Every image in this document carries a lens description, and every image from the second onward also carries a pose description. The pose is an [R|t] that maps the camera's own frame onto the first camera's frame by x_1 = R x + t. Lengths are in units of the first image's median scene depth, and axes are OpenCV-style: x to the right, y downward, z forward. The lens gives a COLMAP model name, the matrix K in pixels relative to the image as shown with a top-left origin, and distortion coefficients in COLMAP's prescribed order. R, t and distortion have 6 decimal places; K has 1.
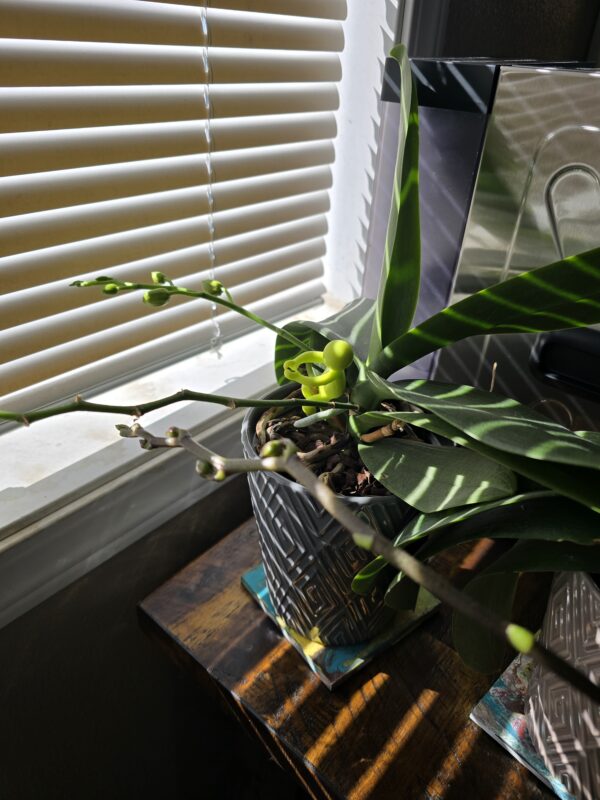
lens RADIAL K [[527.1, 0, 300.0], [0, 527.1, 400.0], [0, 0, 1]] dist [0.006761, -0.001825]
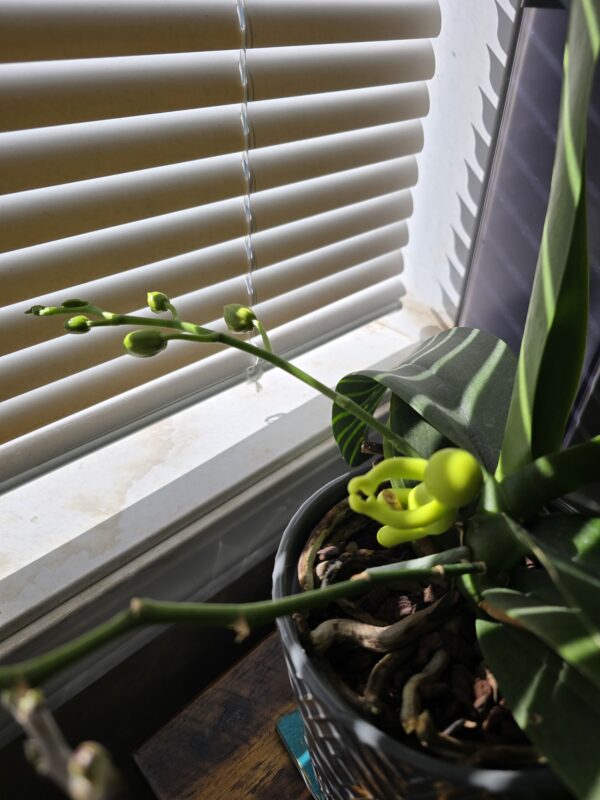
lens RADIAL K [[537.8, 0, 300.0], [0, 537.8, 400.0], [0, 0, 1]] dist [-0.001678, -0.003143]
pose [[0.993774, 0.035867, -0.105486, -0.019830], [-0.029913, 0.997897, 0.057497, -0.141860], [0.107326, -0.053984, 0.992757, 0.330839]]
